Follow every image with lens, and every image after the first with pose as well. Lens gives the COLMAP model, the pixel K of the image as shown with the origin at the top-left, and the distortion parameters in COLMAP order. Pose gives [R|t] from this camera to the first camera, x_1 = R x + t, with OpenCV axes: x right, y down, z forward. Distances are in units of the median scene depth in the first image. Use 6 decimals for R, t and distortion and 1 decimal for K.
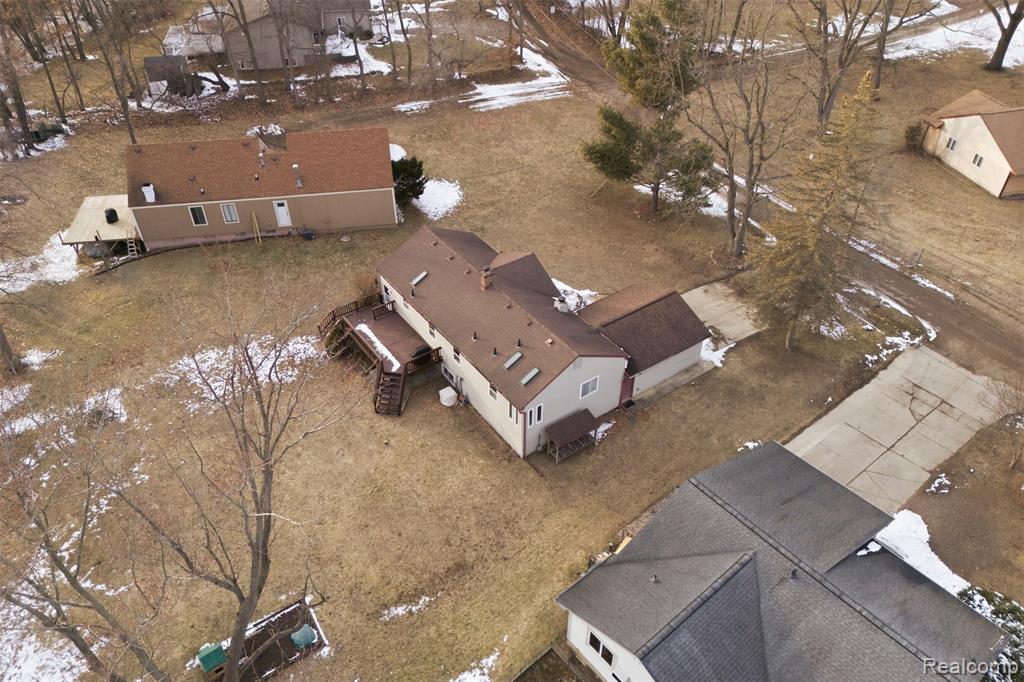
lens RADIAL K [[750.5, 0, 510.8], [0, 750.5, 342.3], [0, 0, 1]] dist [0.054320, -0.025134]
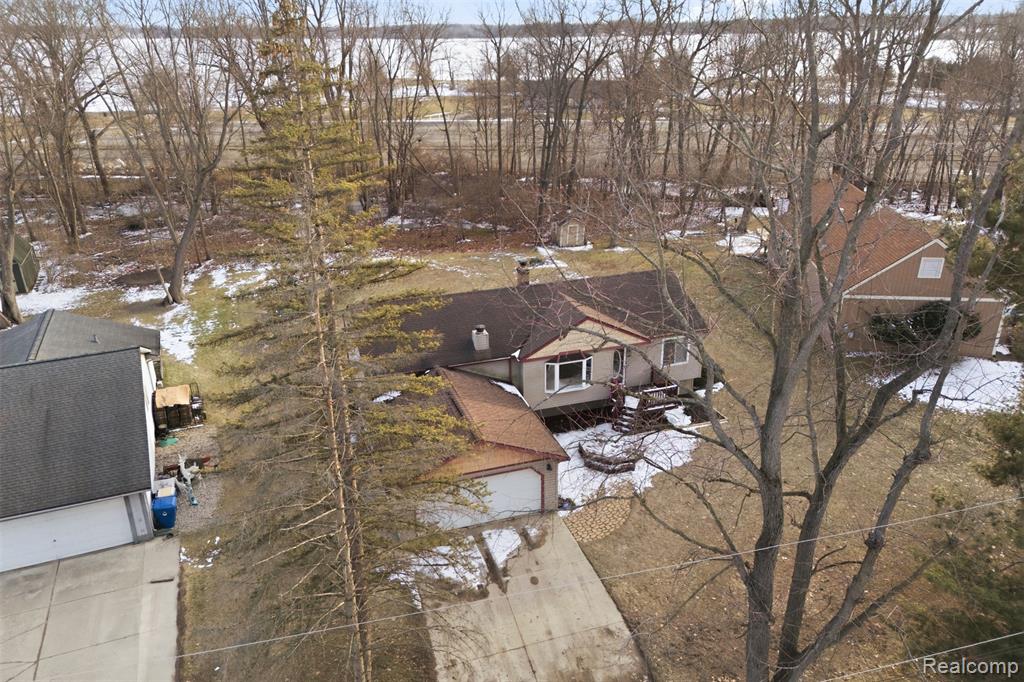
lens RADIAL K [[750.5, 0, 515.7], [0, 750.5, 346.2], [0, 0, 1]] dist [0.054320, -0.025134]
pose [[-0.287023, 0.376340, -0.880901, 0.656764], [-0.601274, 0.645094, 0.471511, -0.381519], [0.745712, 0.664997, 0.041127, 0.927287]]
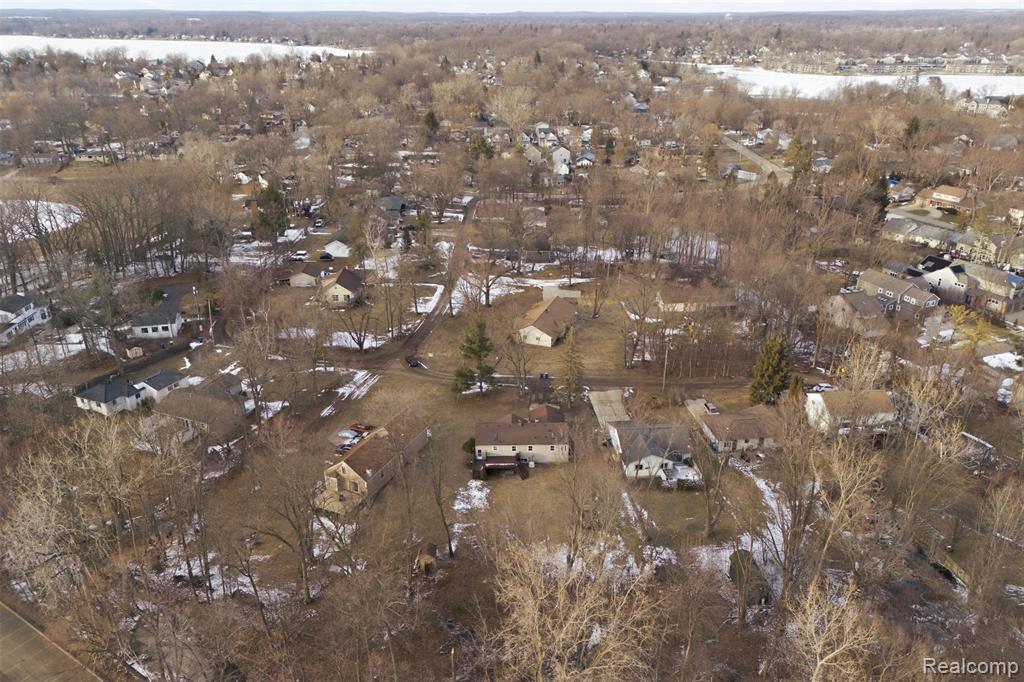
lens RADIAL K [[750.5, 0, 513.5], [0, 750.5, 339.5], [0, 0, 1]] dist [0.054320, -0.025134]
pose [[0.559671, -0.329168, 0.760537, -2.026285], [0.528001, 0.848982, -0.021102, -0.292466], [-0.638736, 0.413374, 0.648952, -0.972110]]
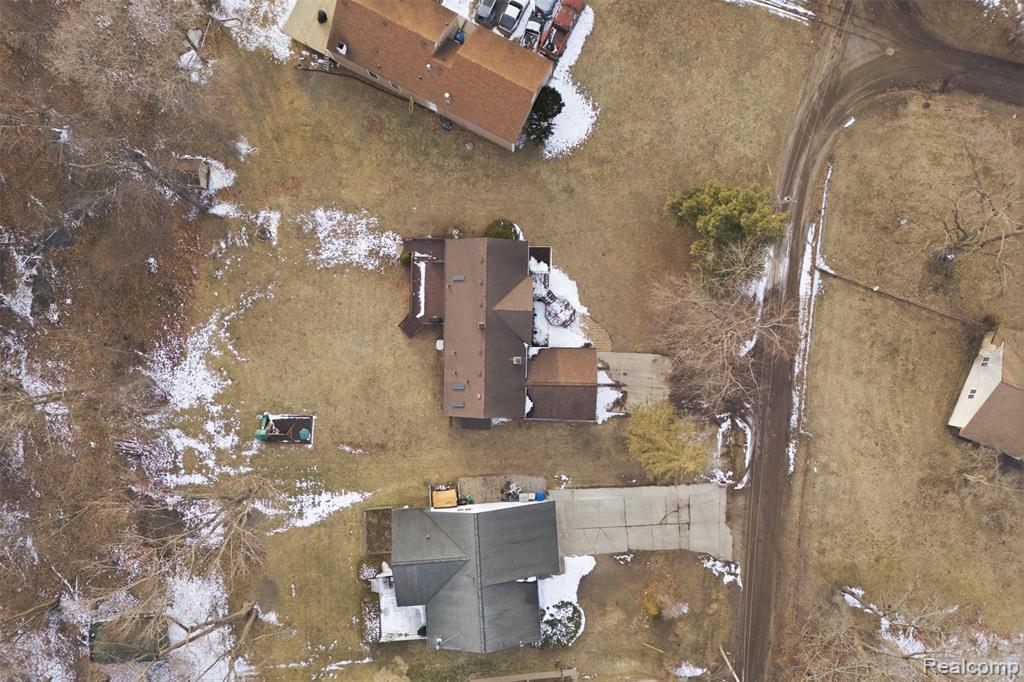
lens RADIAL K [[750.5, 0, 512.5], [0, 750.5, 342.3], [0, 0, 1]] dist [0.054320, -0.025134]
pose [[0.806642, 0.591019, 0.004992, 0.027876], [-0.376859, 0.507806, 0.774668, -1.152653], [0.455308, -0.626761, 0.632348, 0.051524]]
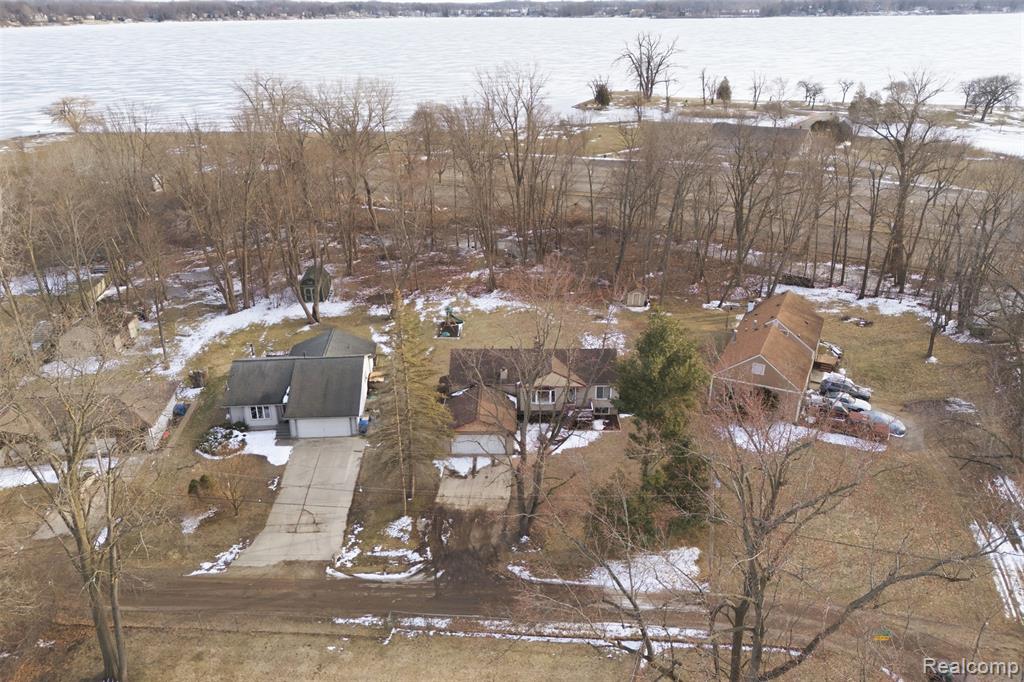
lens RADIAL K [[750.5, 0, 516.6], [0, 750.5, 337.4], [0, 0, 1]] dist [0.054320, -0.025134]
pose [[-0.580792, 0.335231, -0.741823, 1.116046], [-0.511580, 0.558537, 0.652933, -1.058430], [0.633219, 0.758720, -0.152896, 1.114558]]
